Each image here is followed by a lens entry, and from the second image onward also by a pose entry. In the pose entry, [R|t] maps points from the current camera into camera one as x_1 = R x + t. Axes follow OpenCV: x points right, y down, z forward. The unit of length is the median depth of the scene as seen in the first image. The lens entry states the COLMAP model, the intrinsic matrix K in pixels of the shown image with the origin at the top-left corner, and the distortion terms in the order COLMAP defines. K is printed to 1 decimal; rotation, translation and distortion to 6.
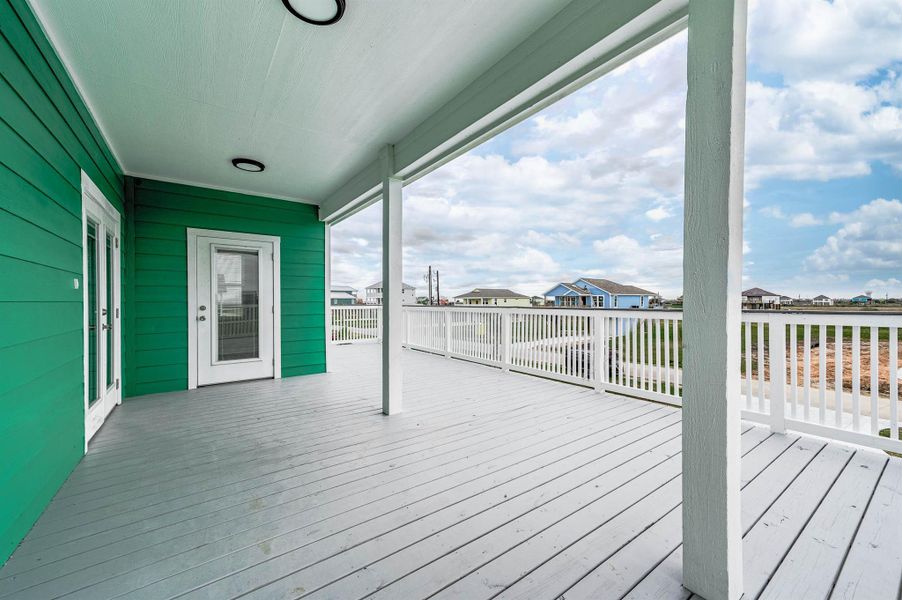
lens RADIAL K [[355.5, 0, 451.0], [0, 355.5, 300.0], [0, 0, 1]] dist [0.001115, 0.000097]
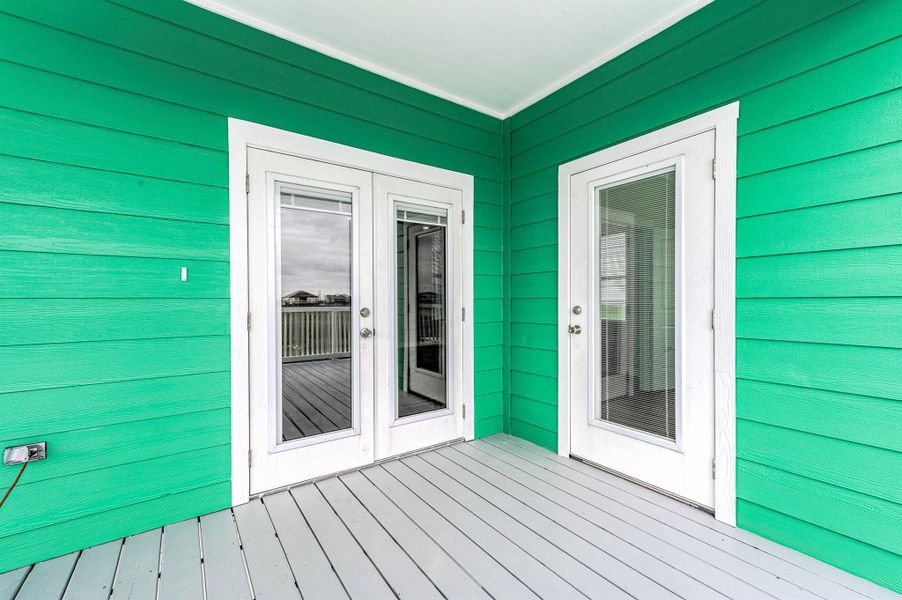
lens RADIAL K [[384.1, 0, 451.0], [0, 384.1, 300.0], [0, 0, 1]] dist [0.000417, 0.000081]
pose [[-0.007427, 0.007084, -0.999947, -0.130657], [0.006278, 0.999956, 0.007037, 0.003199], [0.999953, -0.006225, -0.007471, 0.820048]]
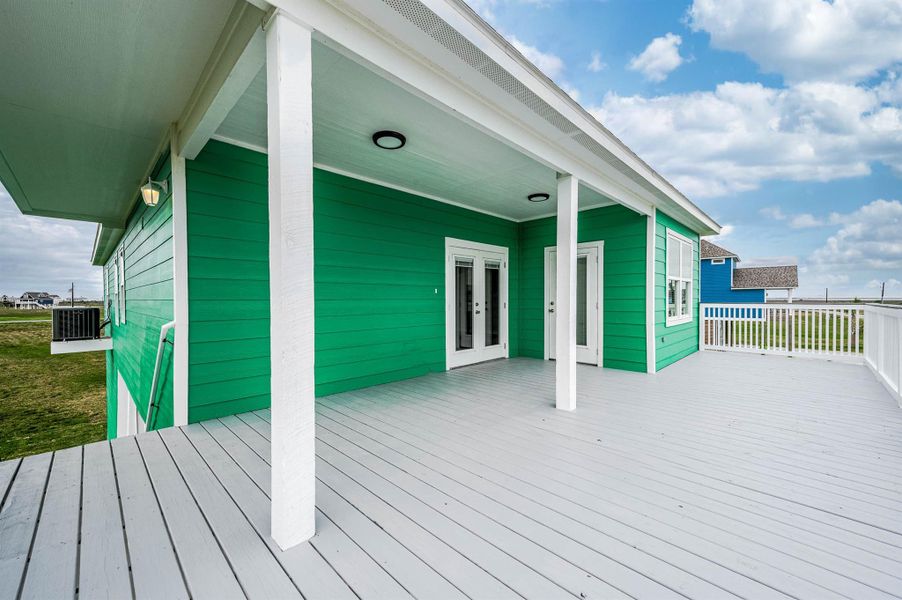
lens RADIAL K [[355.5, 0, 451.0], [0, 355.5, 300.0], [0, 0, 1]] dist [0.001115, 0.000097]
pose [[0.159755, 0.013845, -0.987060, 0.607474], [0.004293, 0.999882, 0.014720, -0.011914], [0.987147, -0.006589, 0.159677, 0.390844]]
